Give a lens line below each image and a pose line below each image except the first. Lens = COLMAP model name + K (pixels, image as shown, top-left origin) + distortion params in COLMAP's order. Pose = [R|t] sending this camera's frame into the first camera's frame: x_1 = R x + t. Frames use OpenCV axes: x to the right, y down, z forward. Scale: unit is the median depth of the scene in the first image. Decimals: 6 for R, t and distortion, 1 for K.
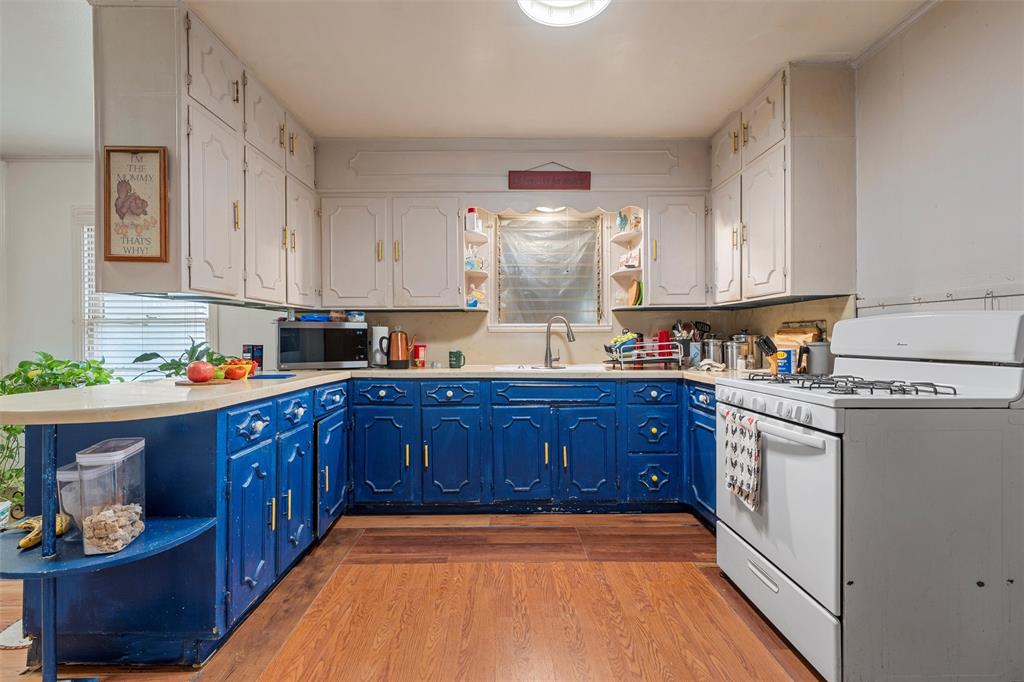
lens RADIAL K [[452.8, 0, 511.2], [0, 452.8, 340.9], [0, 0, 1]] dist [0.001206, -0.000097]
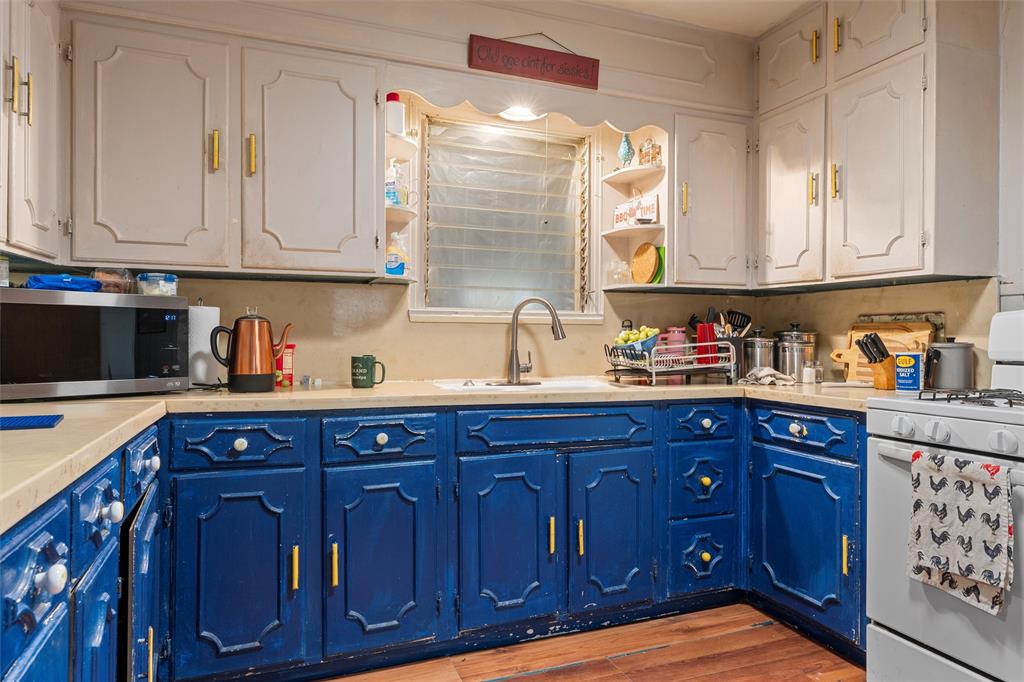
lens RADIAL K [[633.2, 0, 511.8], [0, 633.2, 339.6], [0, 0, 1]] dist [-0.000560, -0.000626]
pose [[0.935571, 0.007393, 0.353062, -0.242716], [-0.007337, 0.999972, -0.001497, 0.003497], [-0.353063, -0.001190, 0.935599, 0.261264]]
